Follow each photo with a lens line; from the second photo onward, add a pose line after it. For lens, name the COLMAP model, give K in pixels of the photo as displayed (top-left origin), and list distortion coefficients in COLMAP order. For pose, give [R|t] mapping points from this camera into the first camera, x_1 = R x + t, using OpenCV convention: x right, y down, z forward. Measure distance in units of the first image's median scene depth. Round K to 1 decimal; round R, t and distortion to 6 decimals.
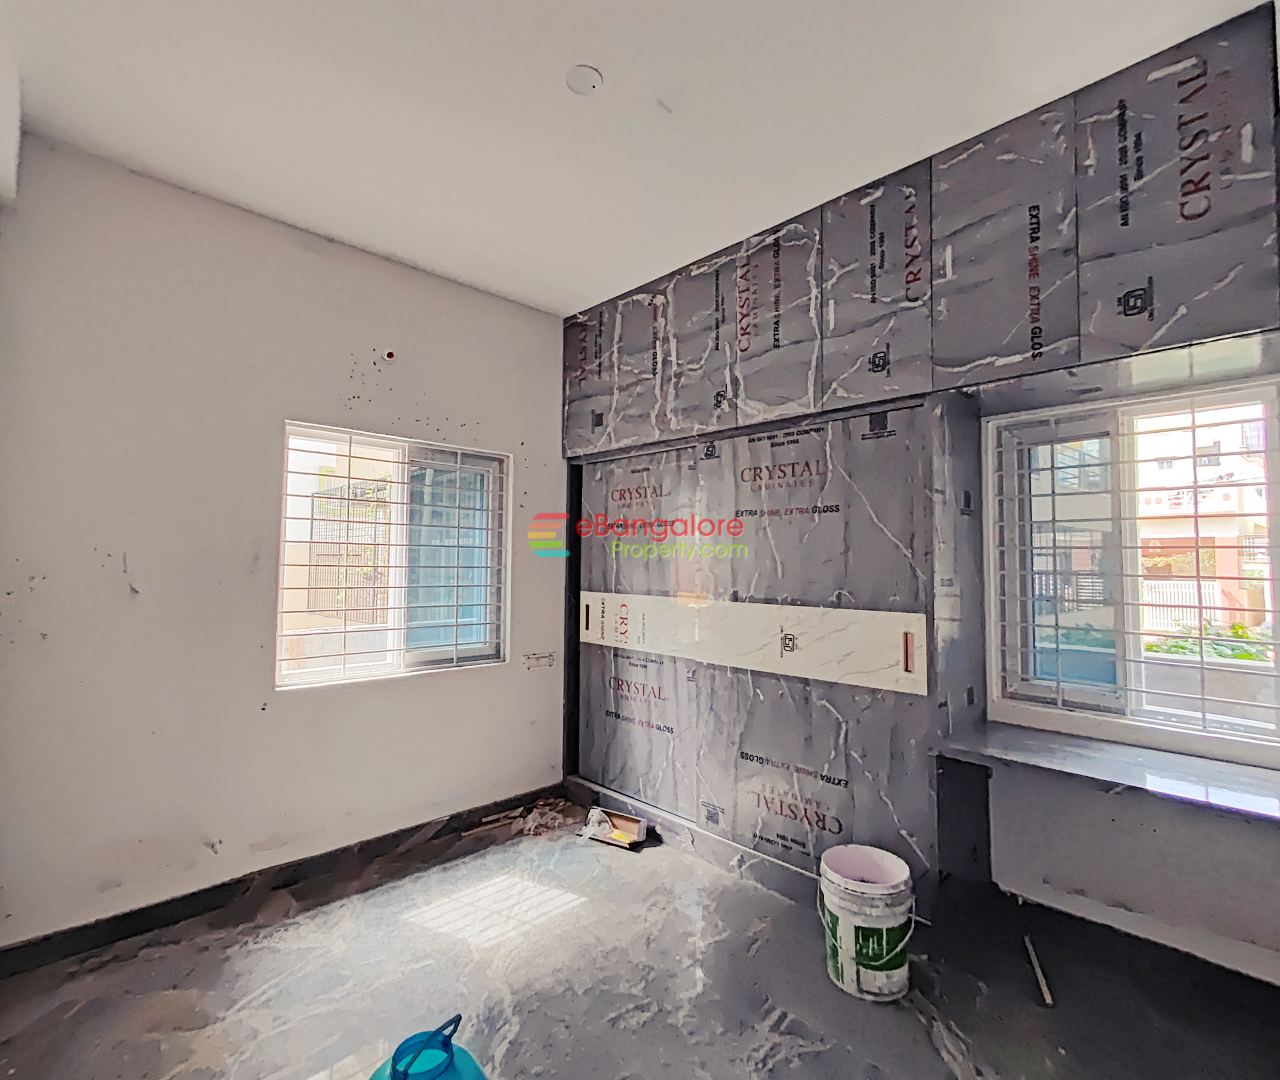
lens RADIAL K [[632.5, 0, 640.0], [0, 632.5, 538.2], [0, 0, 1]] dist [0.004048, 0.003080]
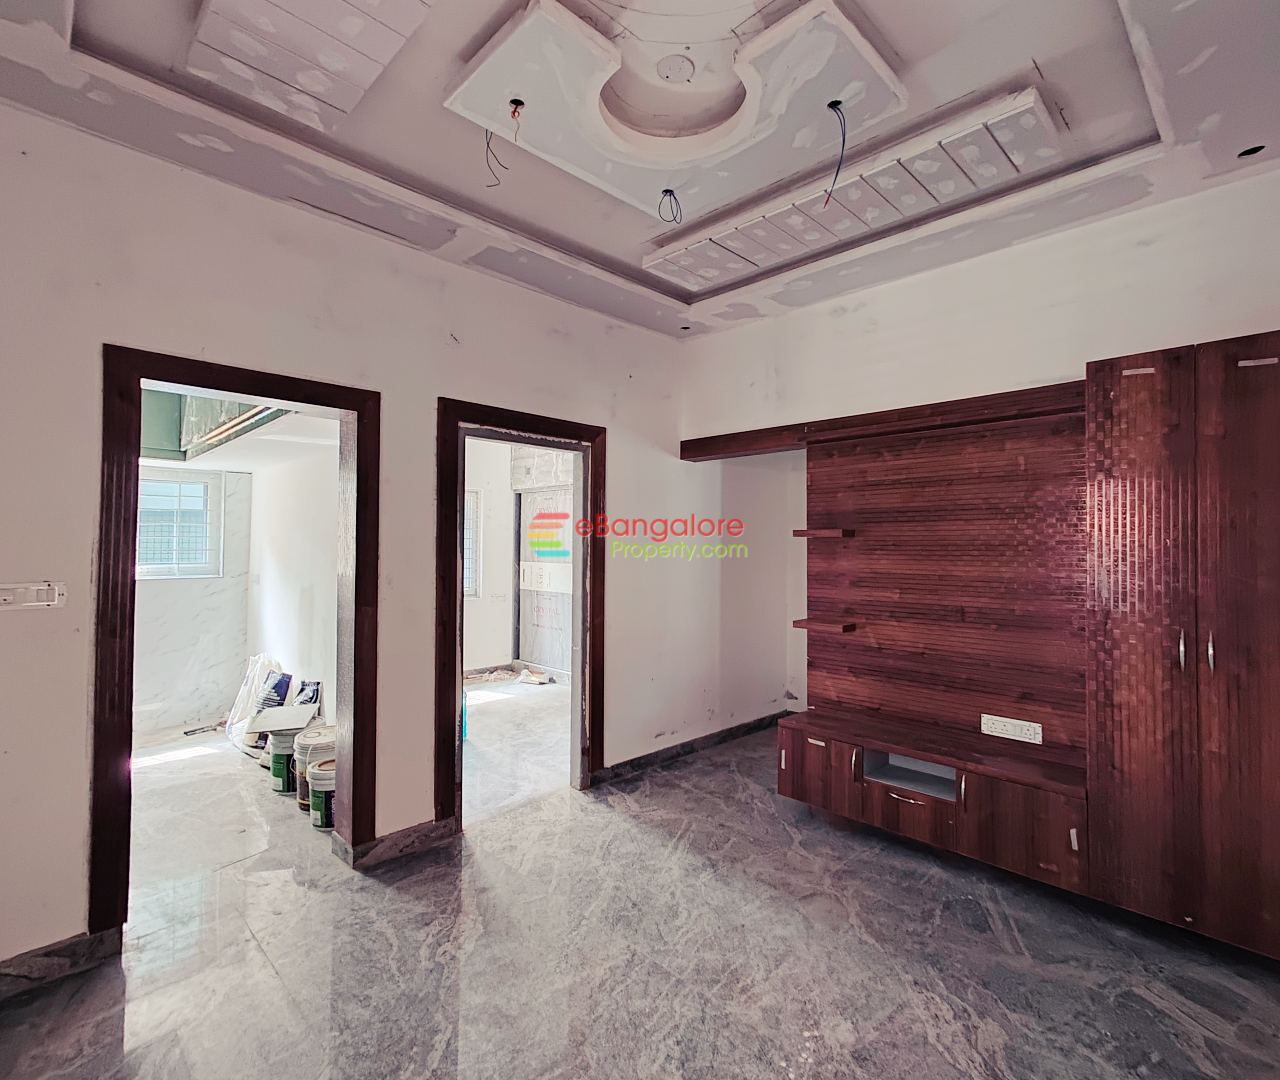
lens RADIAL K [[632.5, 0, 644.0], [0, 632.5, 537.7], [0, 0, 1]] dist [0.004048, 0.003080]
pose [[0.999952, -0.002211, 0.009509, 0.269782], [0.001937, 0.999586, 0.028699, -0.042643], [-0.009568, -0.028679, 0.999543, -0.924606]]
